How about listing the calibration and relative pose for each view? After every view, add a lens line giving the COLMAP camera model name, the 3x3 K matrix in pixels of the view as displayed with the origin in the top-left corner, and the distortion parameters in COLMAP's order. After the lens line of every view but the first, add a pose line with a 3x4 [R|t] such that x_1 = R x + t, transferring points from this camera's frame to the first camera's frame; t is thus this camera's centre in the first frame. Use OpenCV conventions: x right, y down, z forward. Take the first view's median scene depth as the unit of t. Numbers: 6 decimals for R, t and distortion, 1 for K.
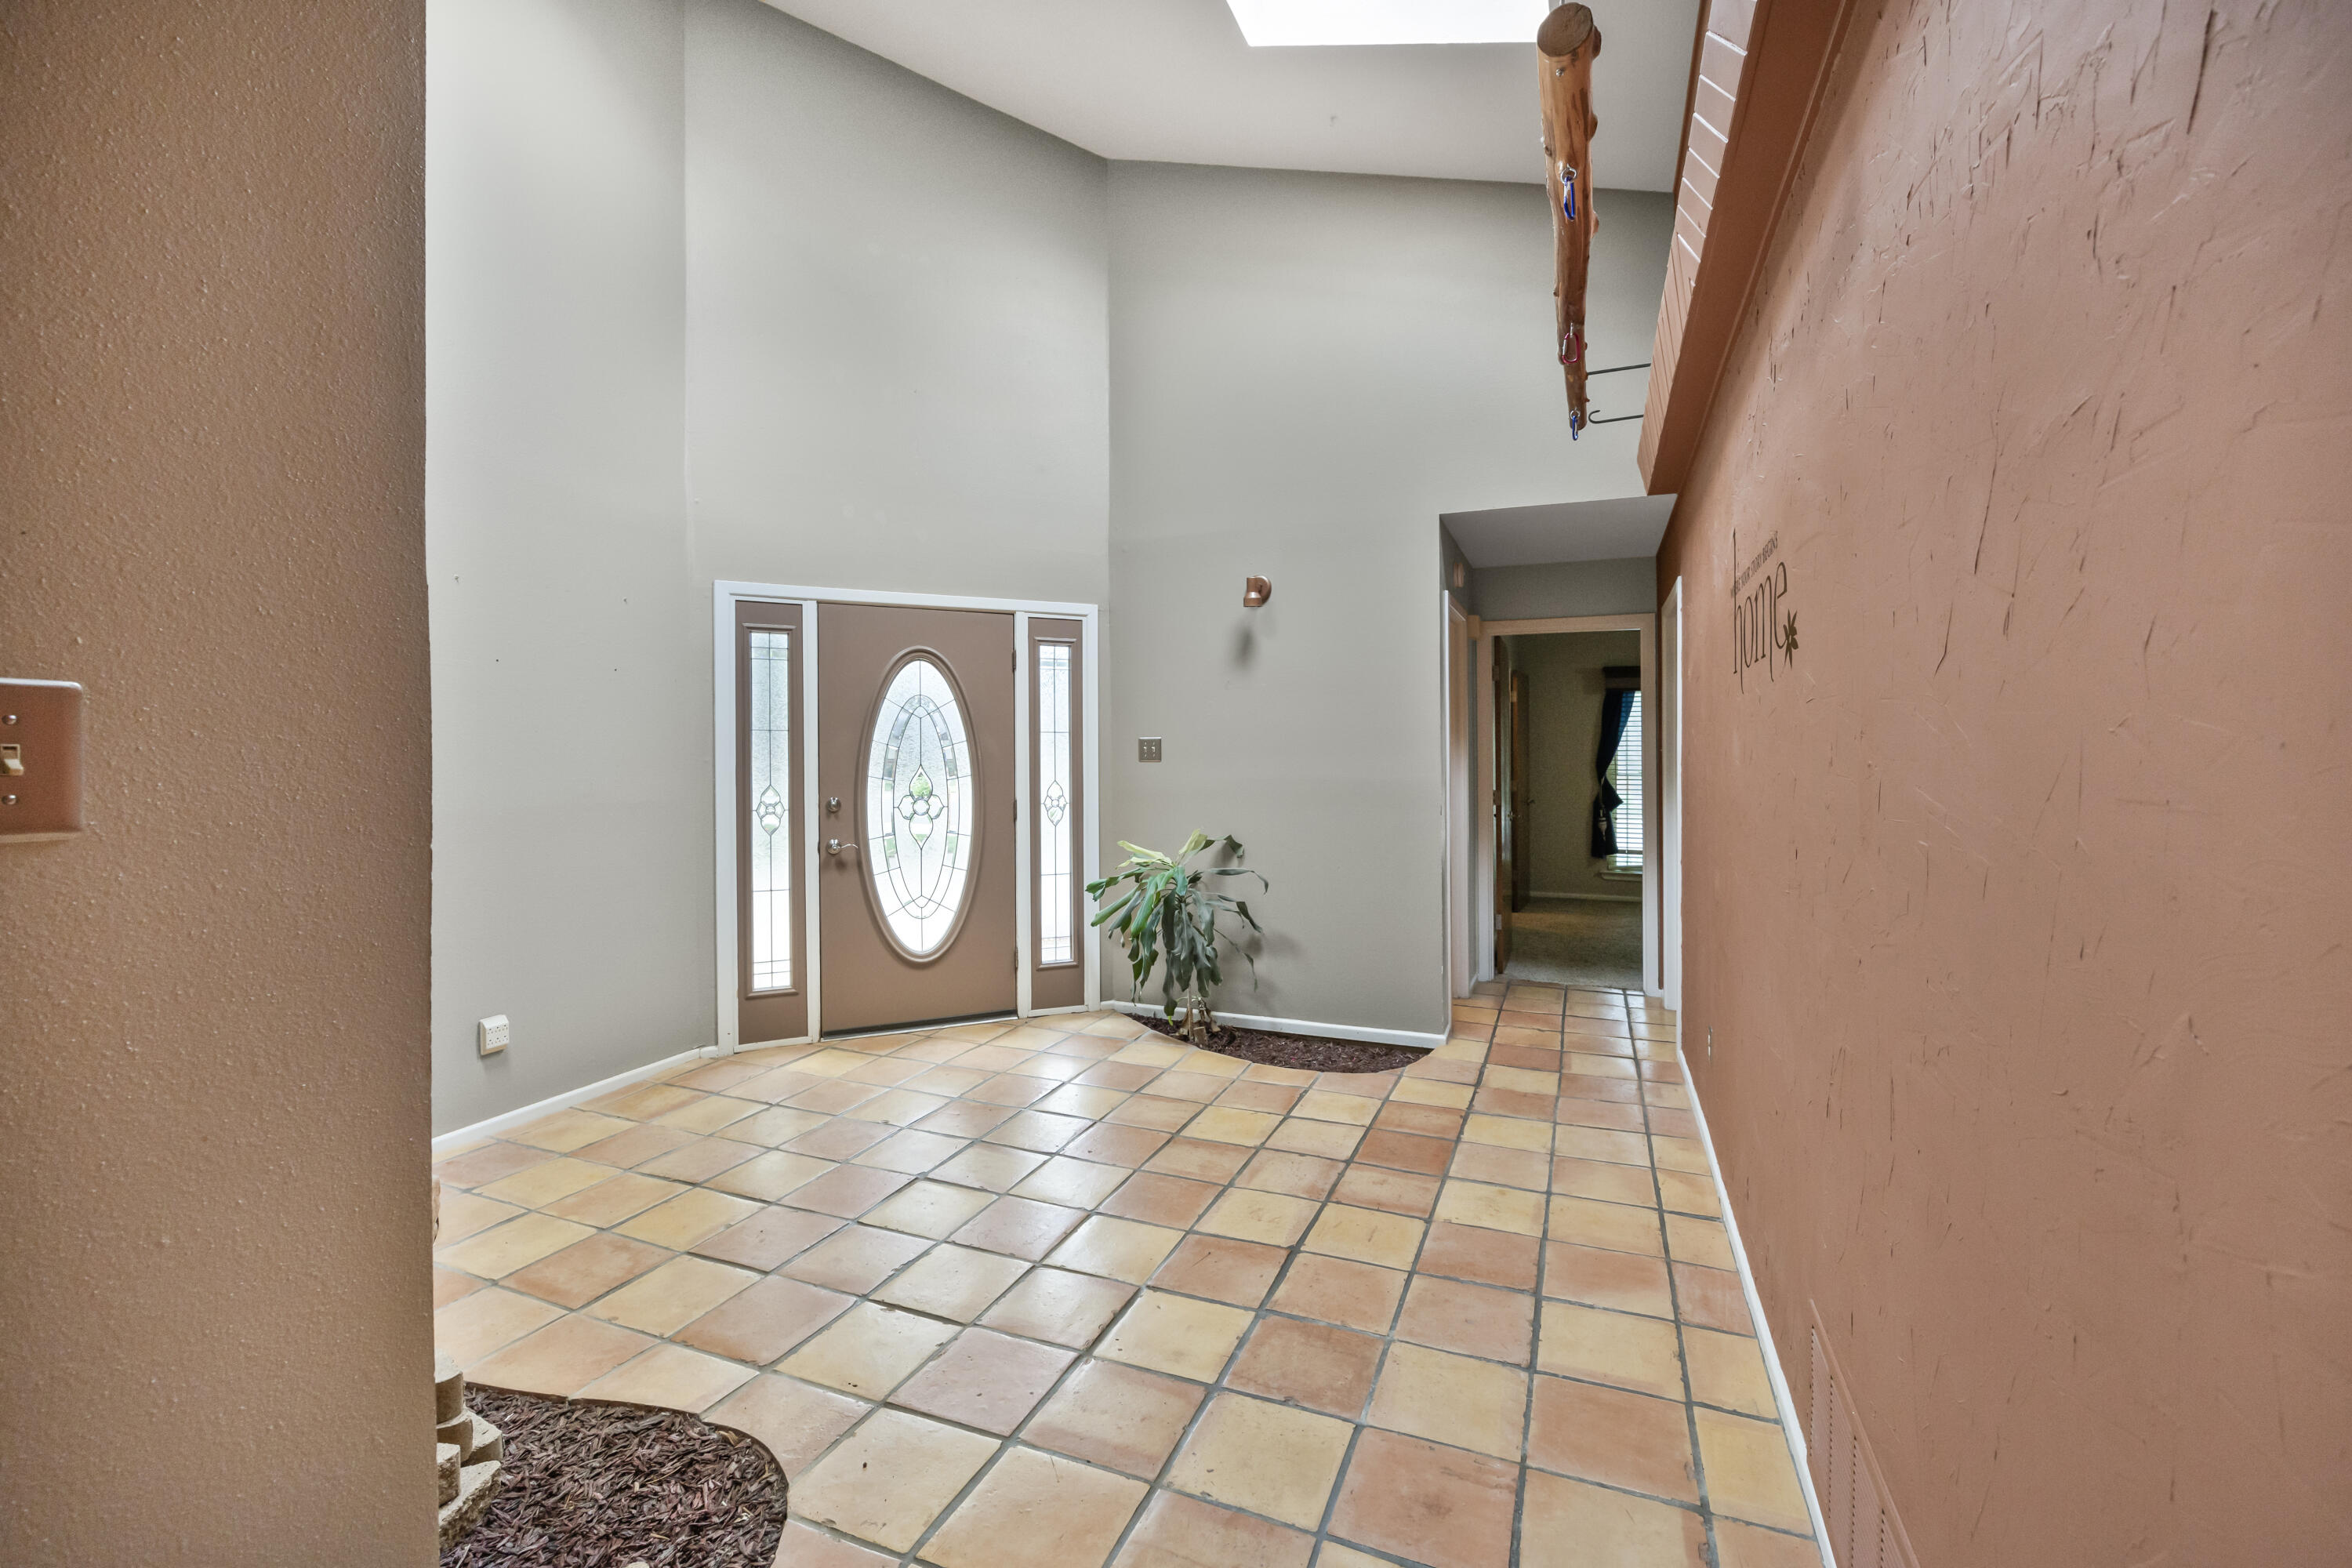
lens RADIAL K [[982.5, 0, 1182.1], [0, 982.5, 745.8], [0, 0, 1]] dist [-0.000941, -0.000021]
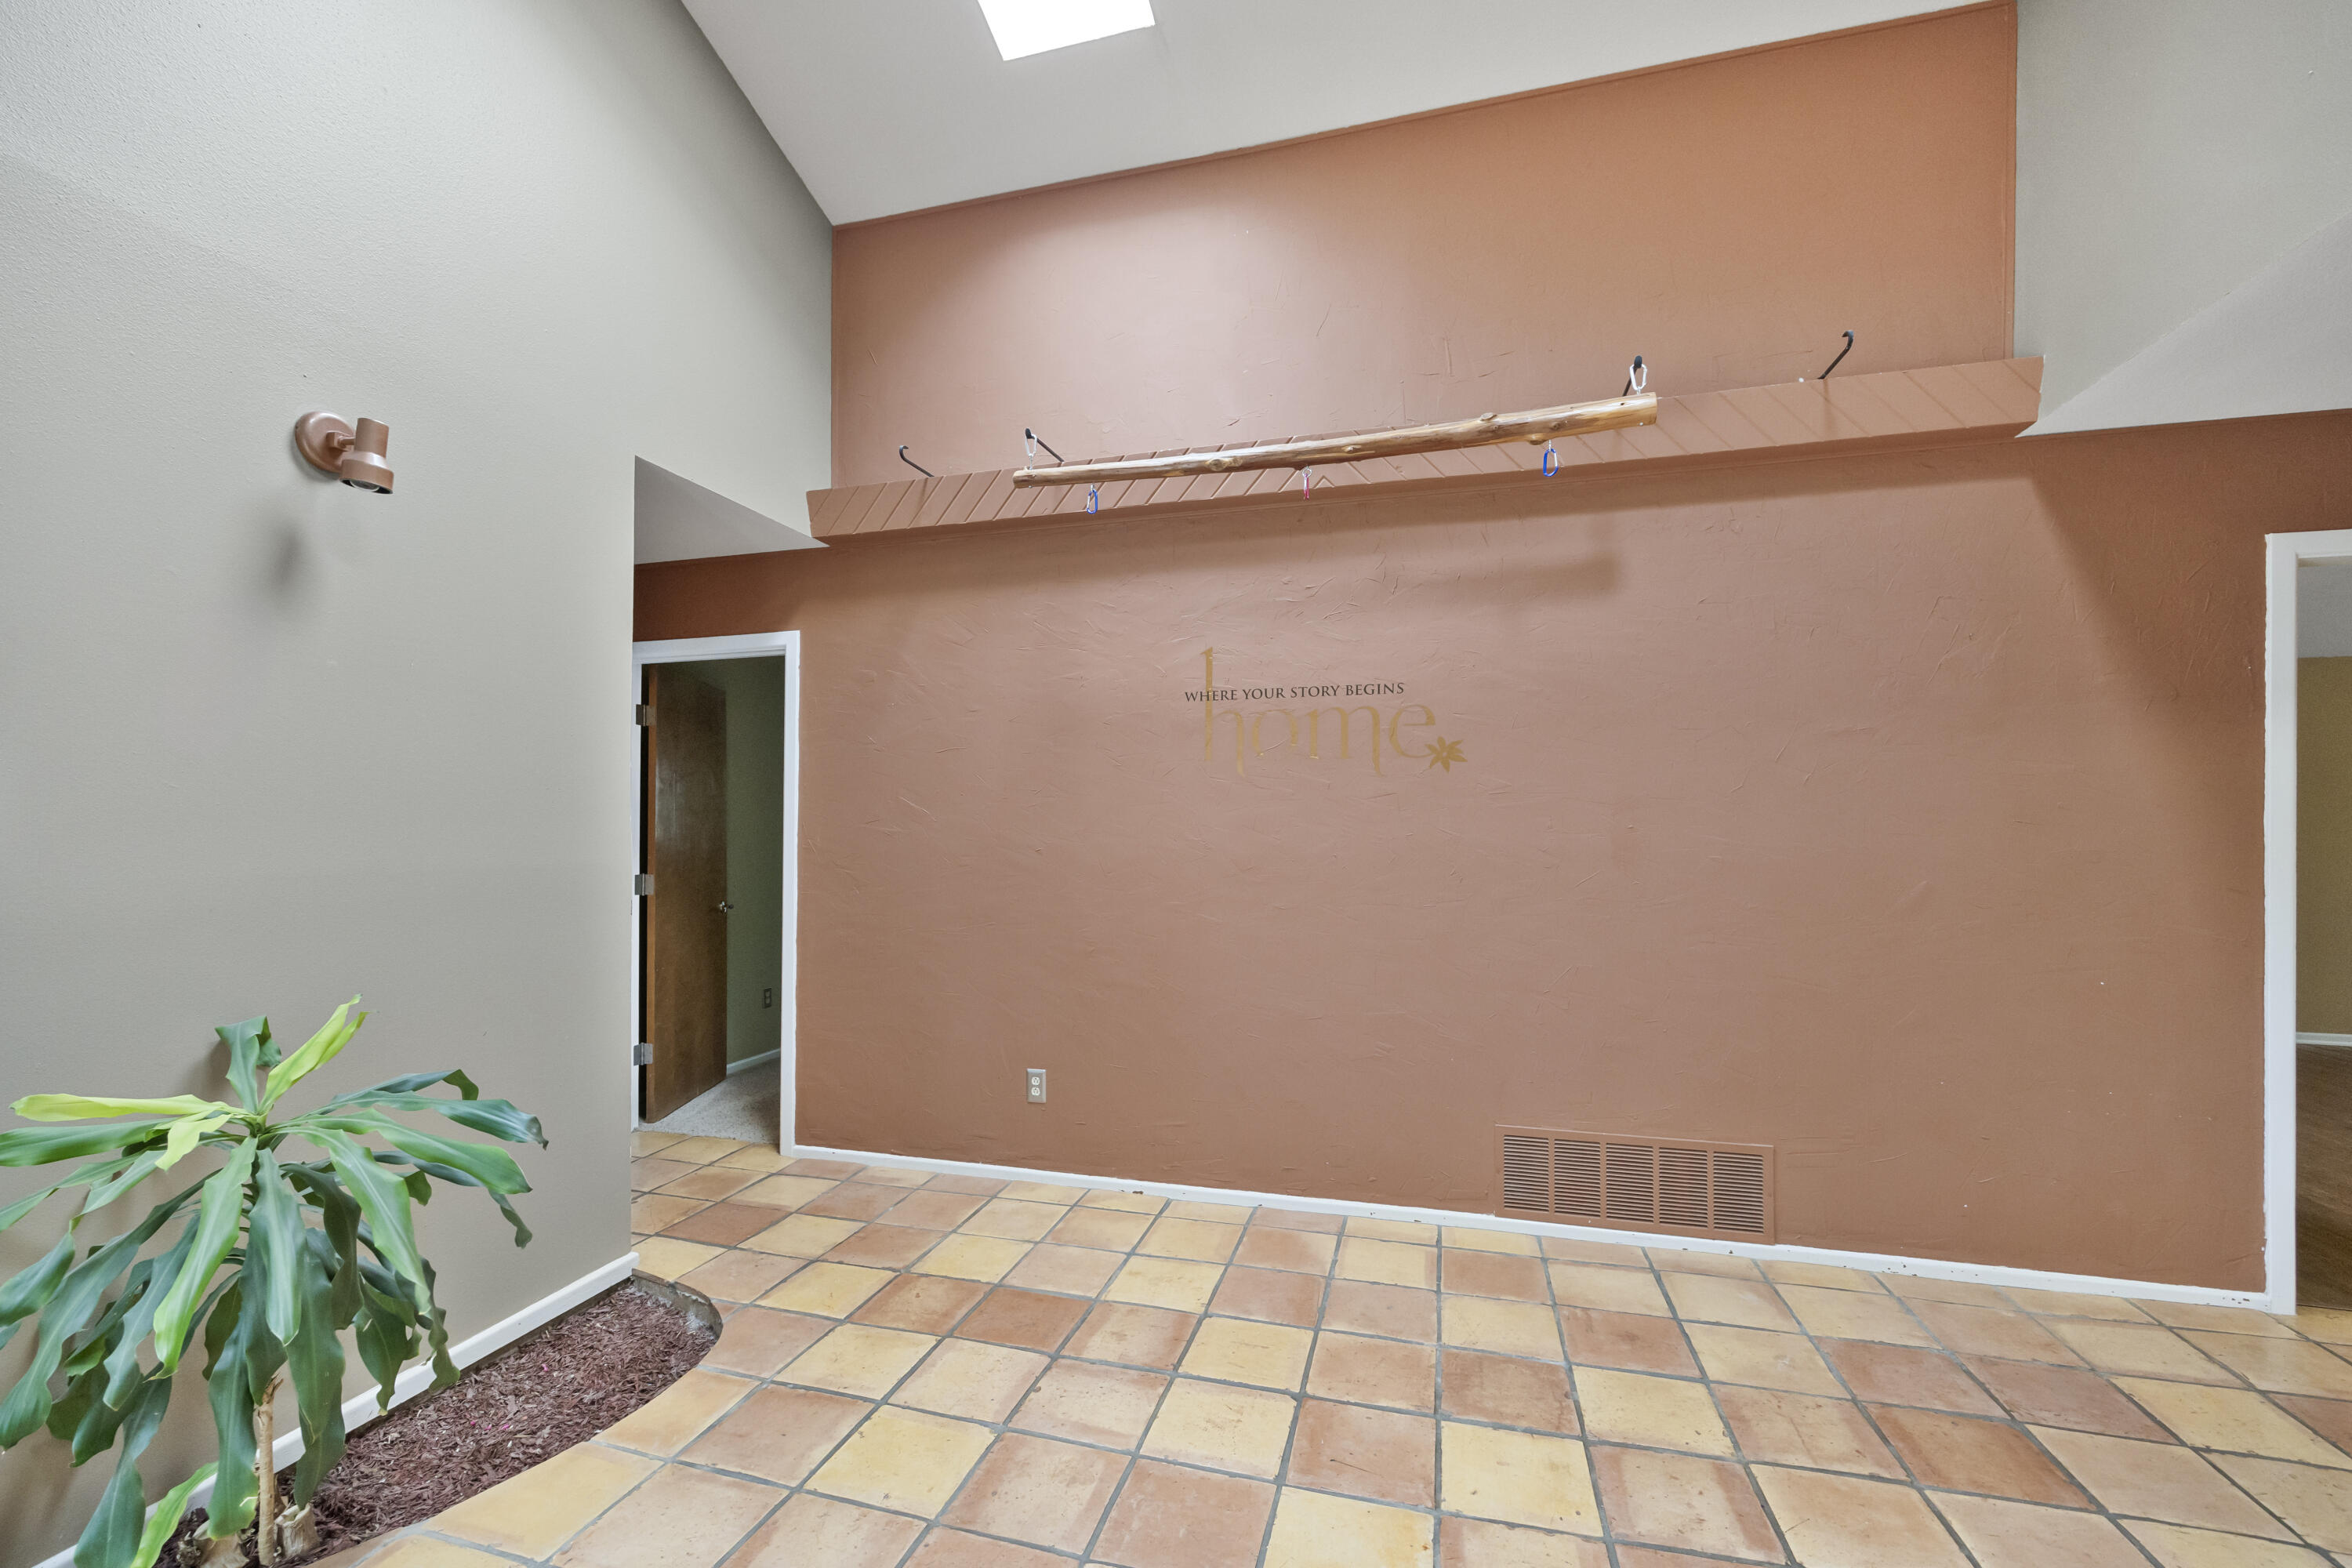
lens RADIAL K [[989.2, 0, 1179.7], [0, 989.2, 828.4], [0, 0, 1]] dist [-0.002003, -0.000368]
pose [[-0.128828, 0.002732, 0.991663, -0.688562], [-0.010331, 0.999938, -0.004097, 0.019778], [-0.991613, -0.010773, -0.128792, 1.150187]]
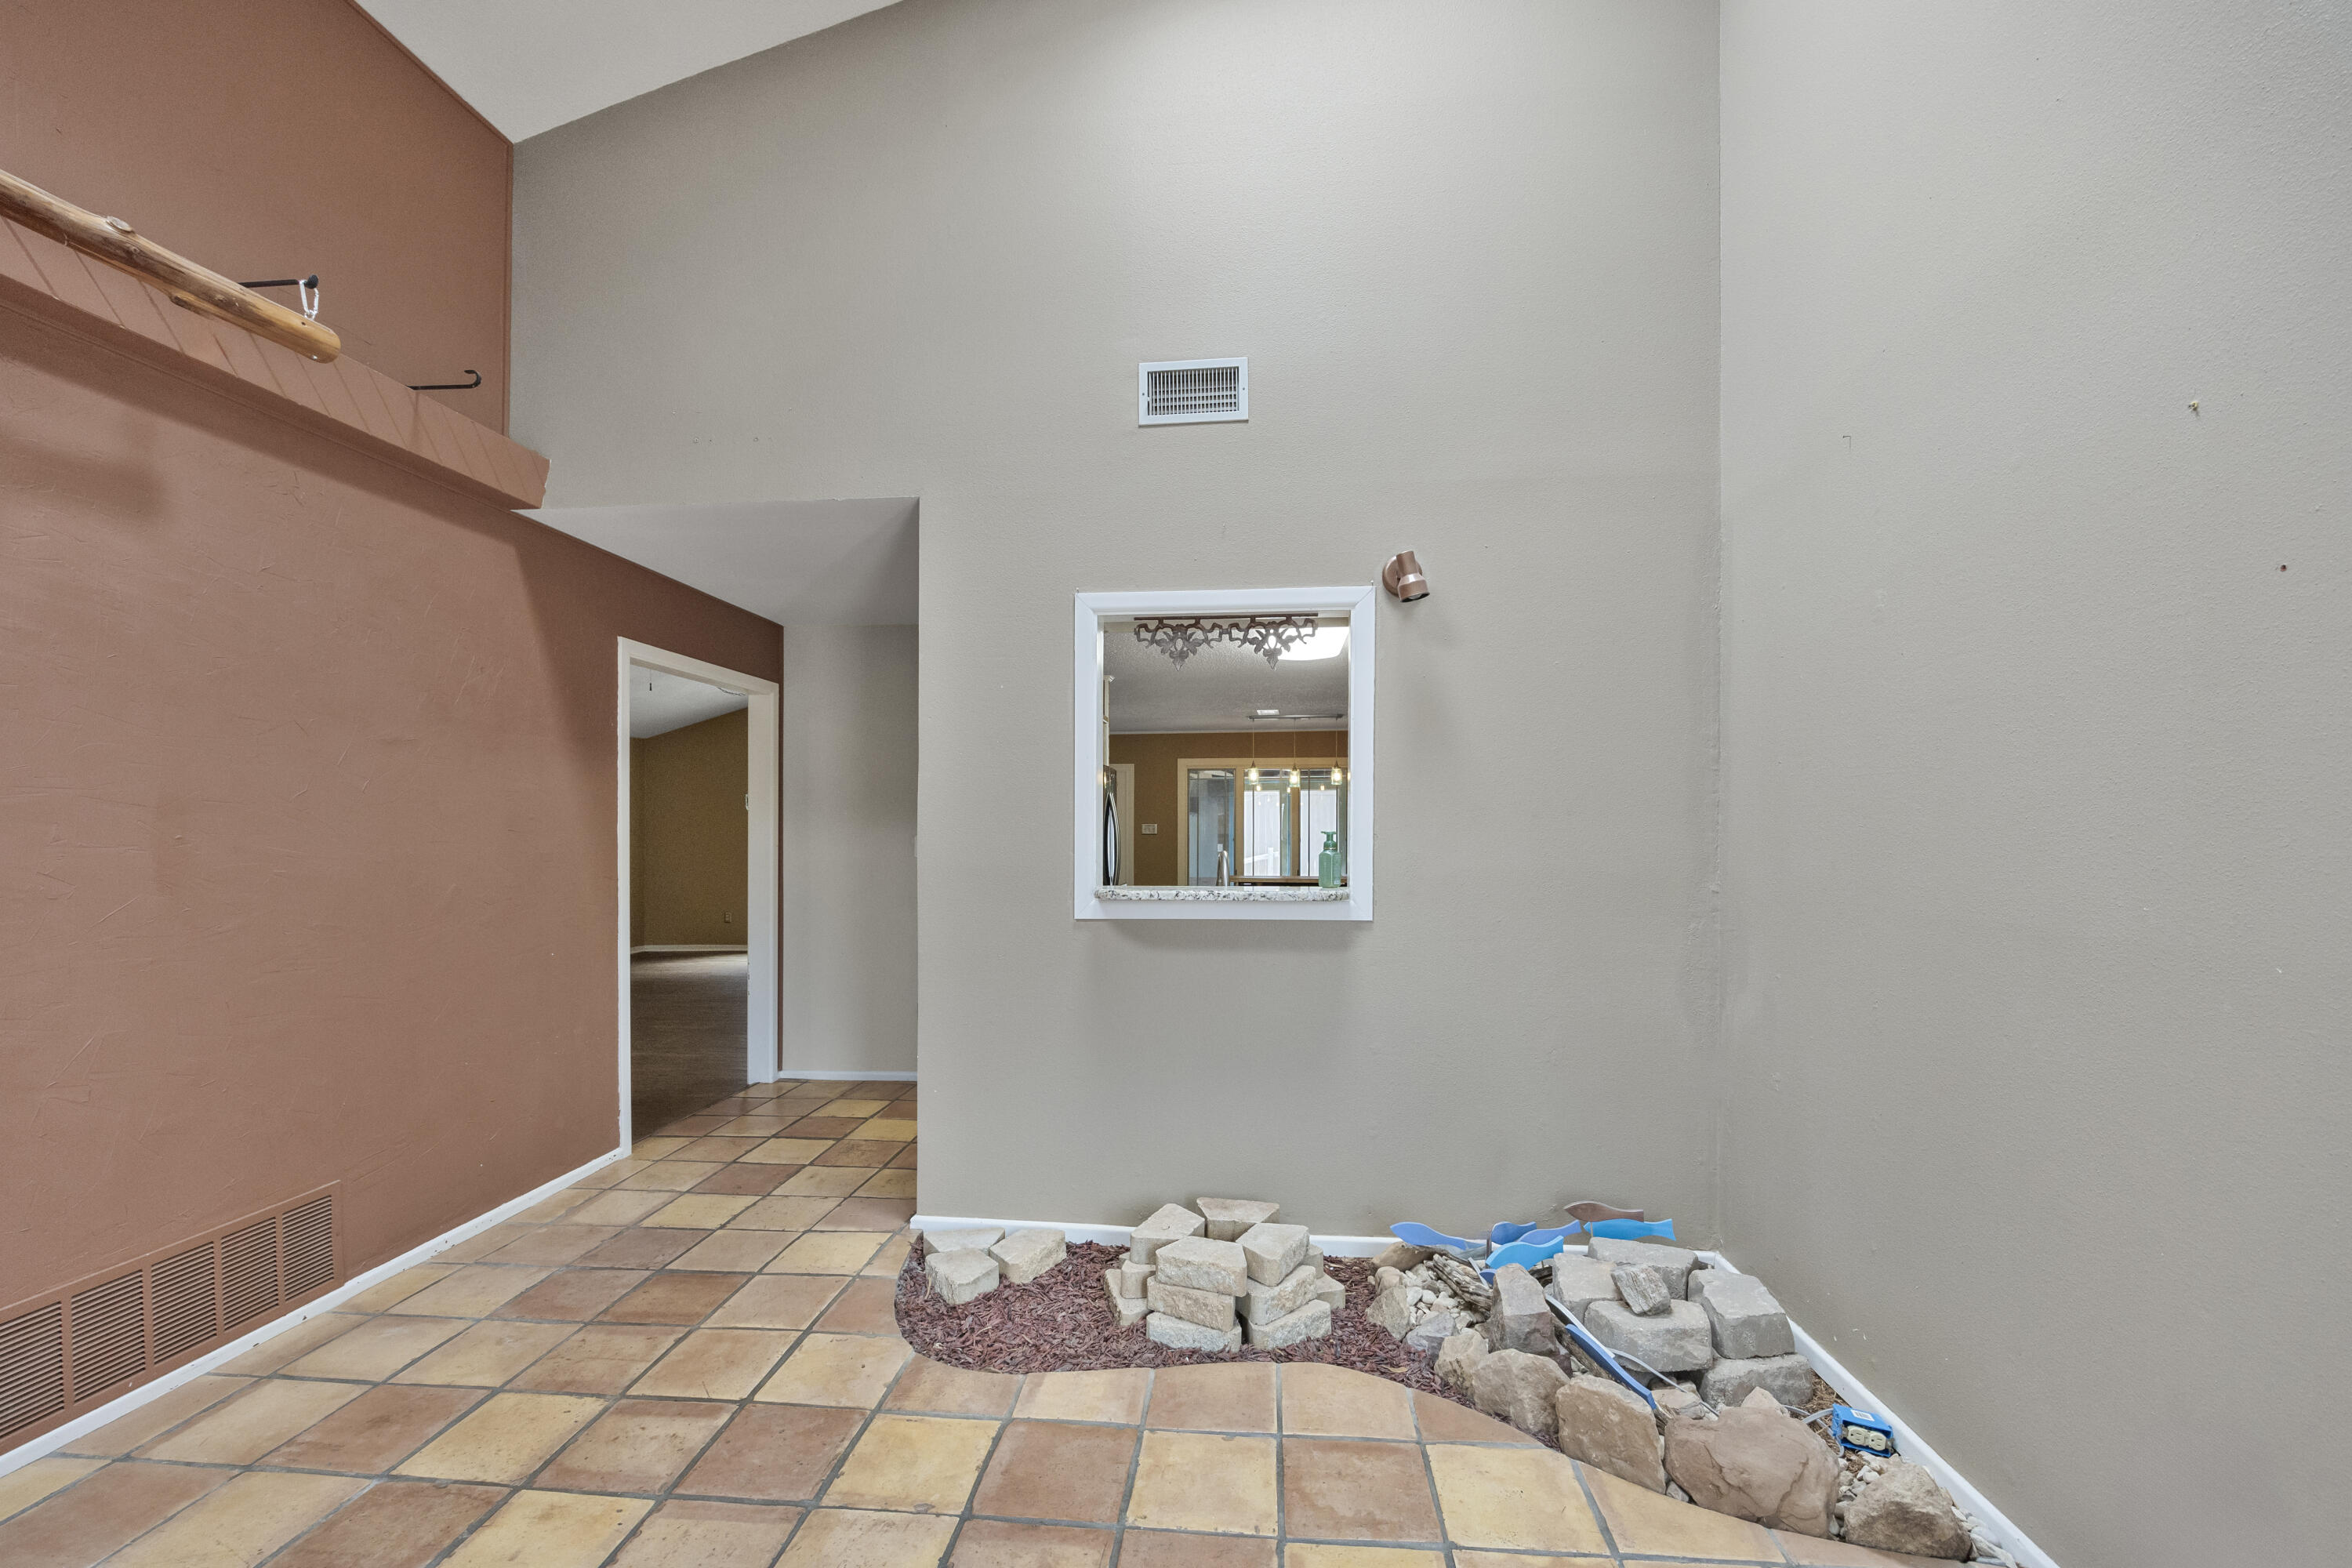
lens RADIAL K [[960.5, 0, 1175.2], [0, 960.5, 840.8], [0, 0, 1]] dist [-0.001572, -0.000325]
pose [[-0.954074, 0.010808, -0.299376, -0.225210], [0.010175, 0.999941, 0.003673, 0.016799], [0.299398, 0.000458, -0.954128, 1.543264]]
